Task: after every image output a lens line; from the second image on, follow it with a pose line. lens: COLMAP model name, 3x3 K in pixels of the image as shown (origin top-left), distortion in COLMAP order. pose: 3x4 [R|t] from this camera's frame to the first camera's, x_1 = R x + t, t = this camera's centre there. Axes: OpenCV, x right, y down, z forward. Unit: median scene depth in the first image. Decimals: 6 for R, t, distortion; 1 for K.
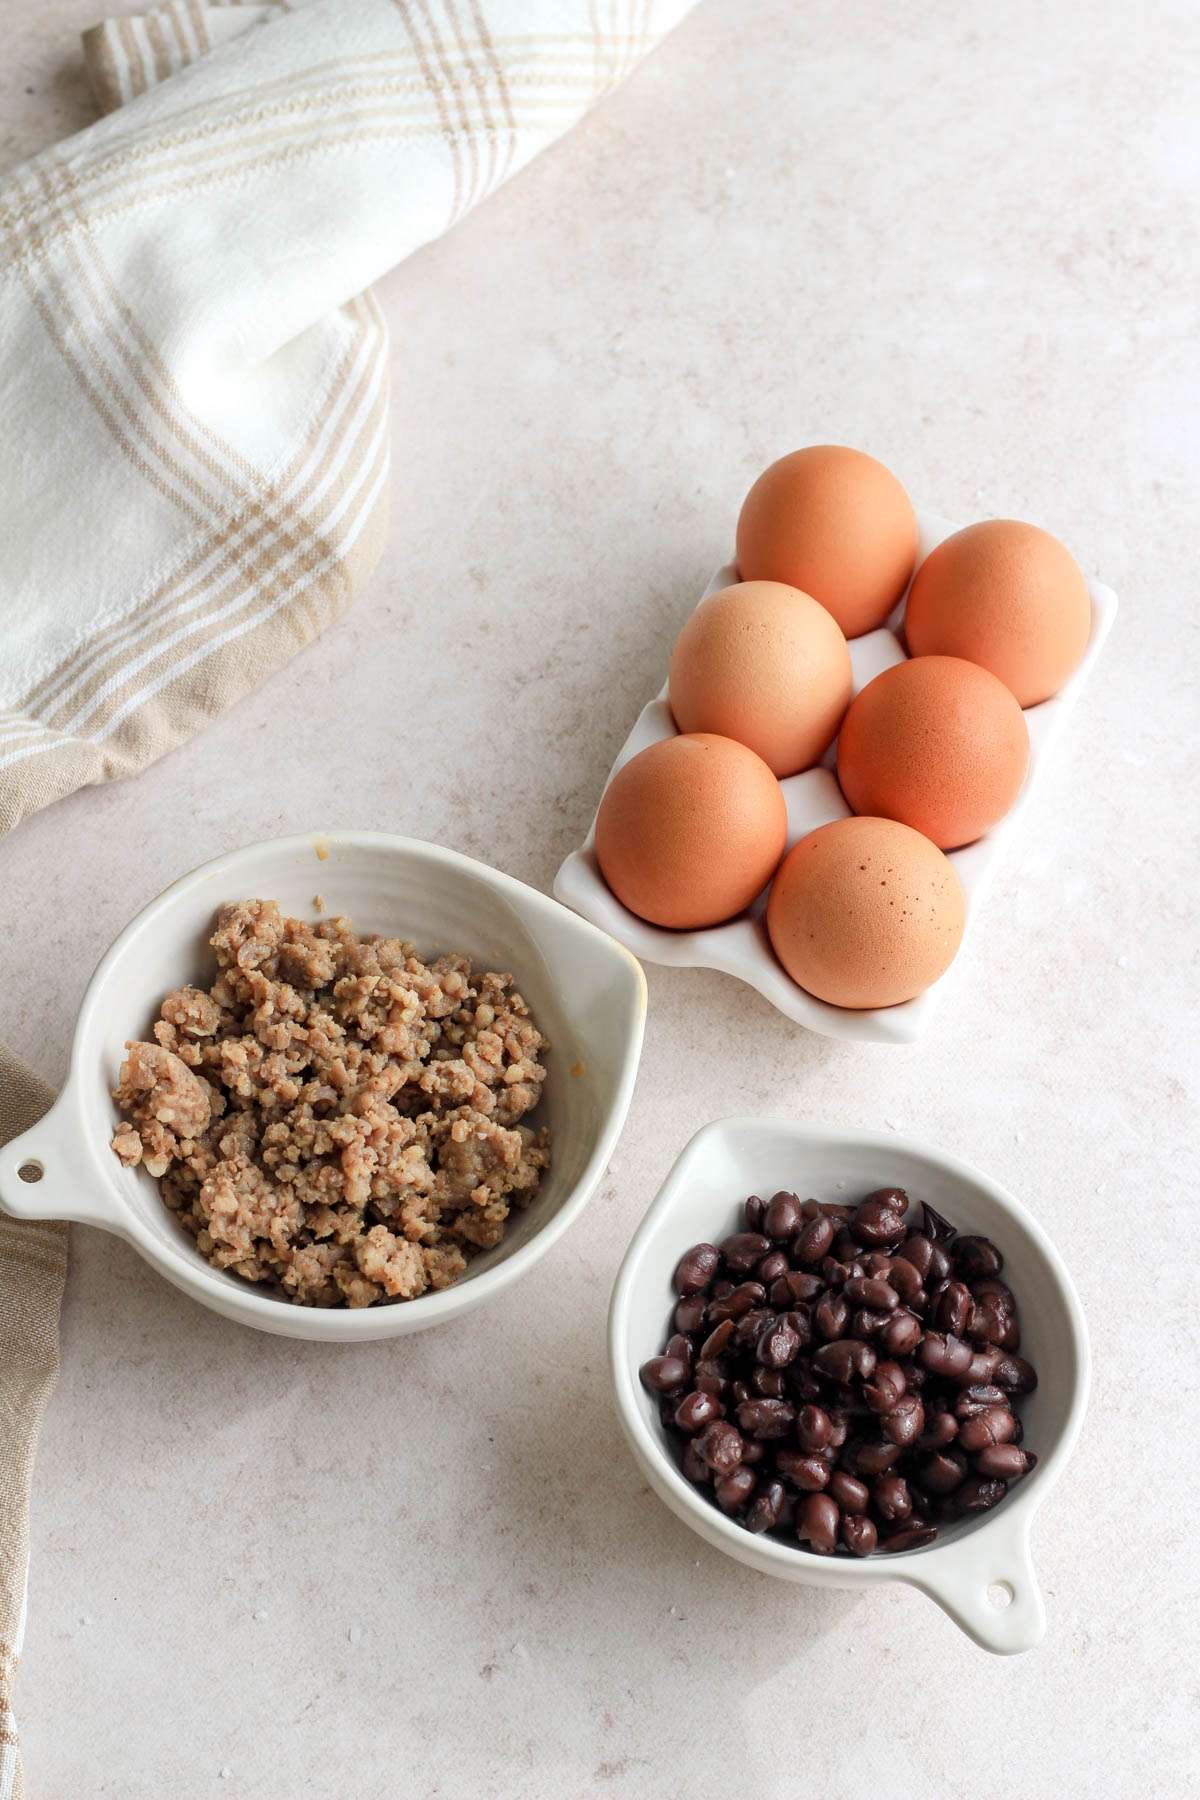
lens RADIAL K [[4533.0, 0, 645.2], [0, 4533.0, 806.2], [0, 0, 1]] dist [-0.139389, 0.000000]
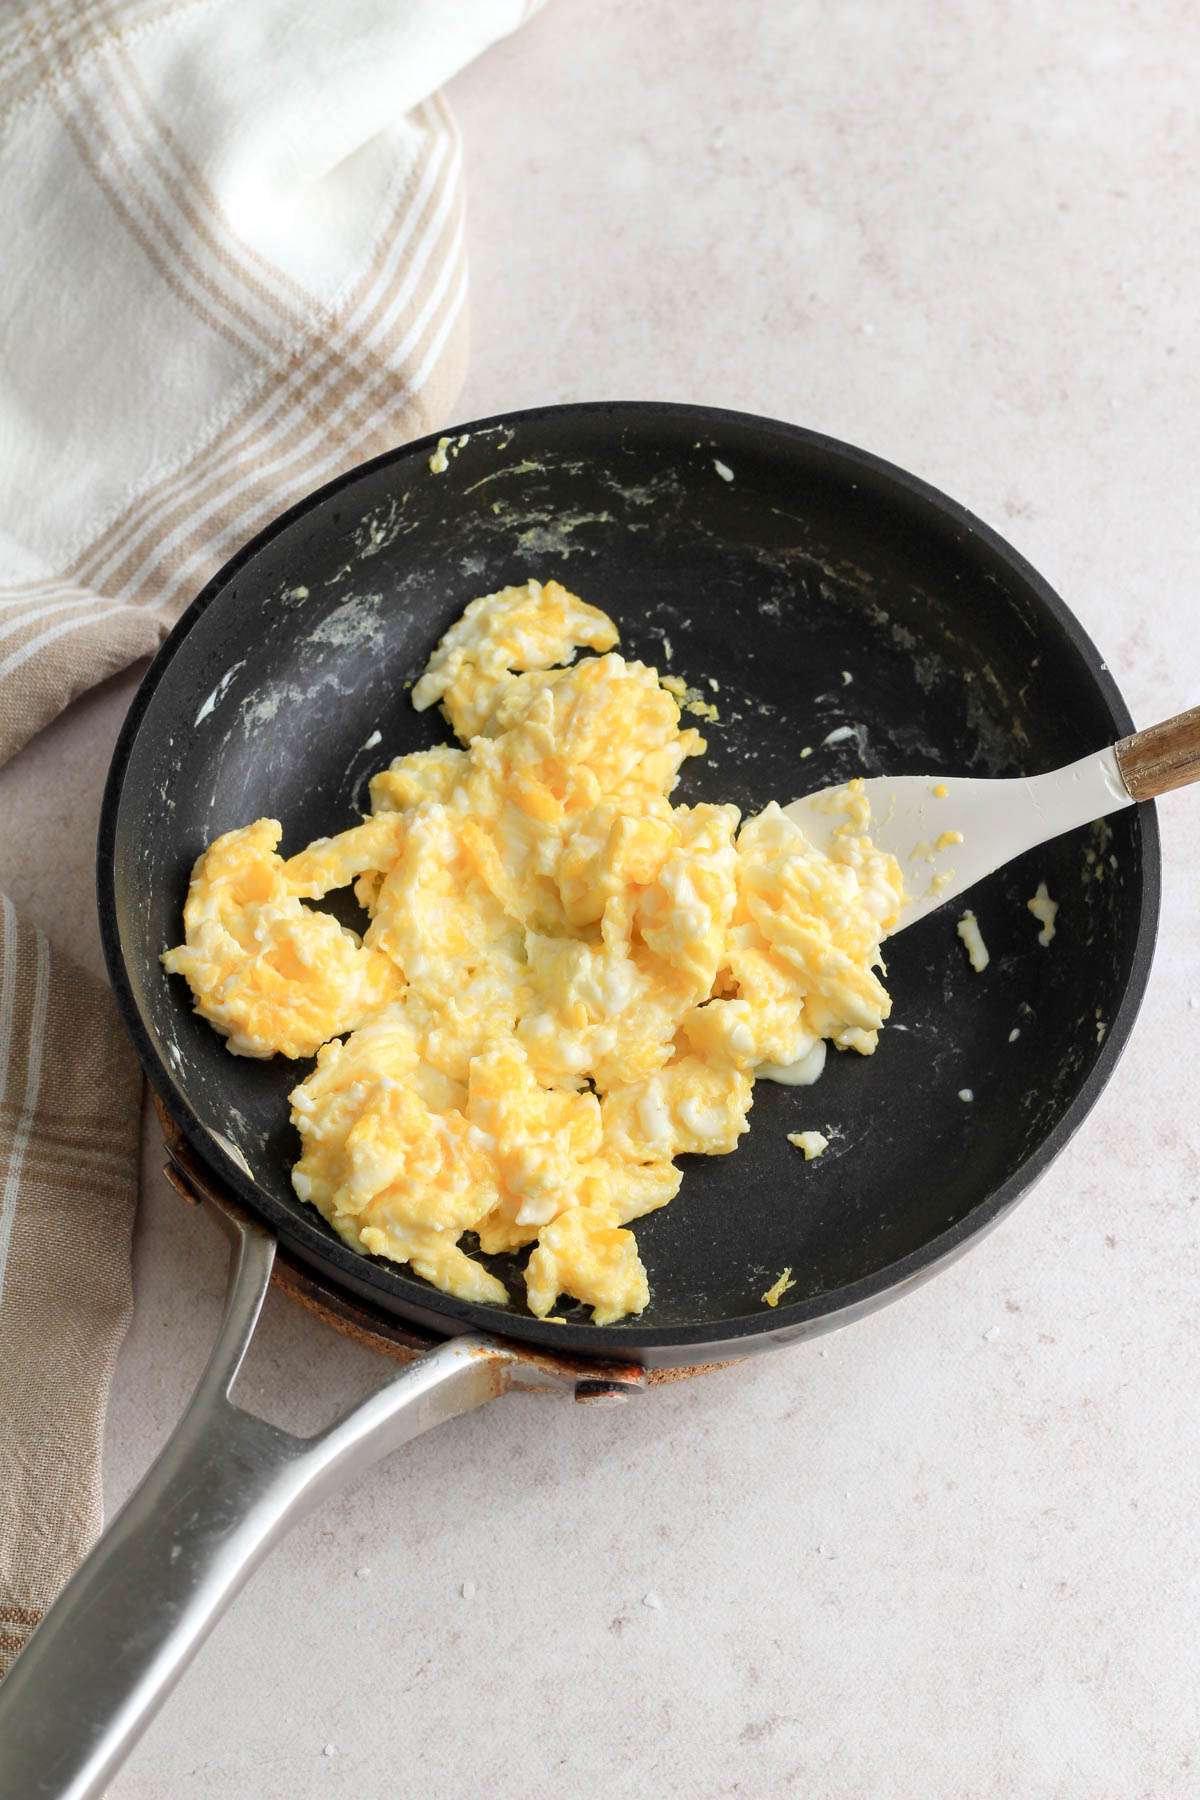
lens RADIAL K [[4533.0, 0, 634.2], [0, 4533.0, 834.2], [0, 0, 1]] dist [-0.139389, 0.000000]
pose [[0.997416, -0.044566, -0.056347, 0.023266], [0.046977, 0.998004, 0.042209, -0.002819], [0.054353, -0.044747, 0.997519, 0.098676]]
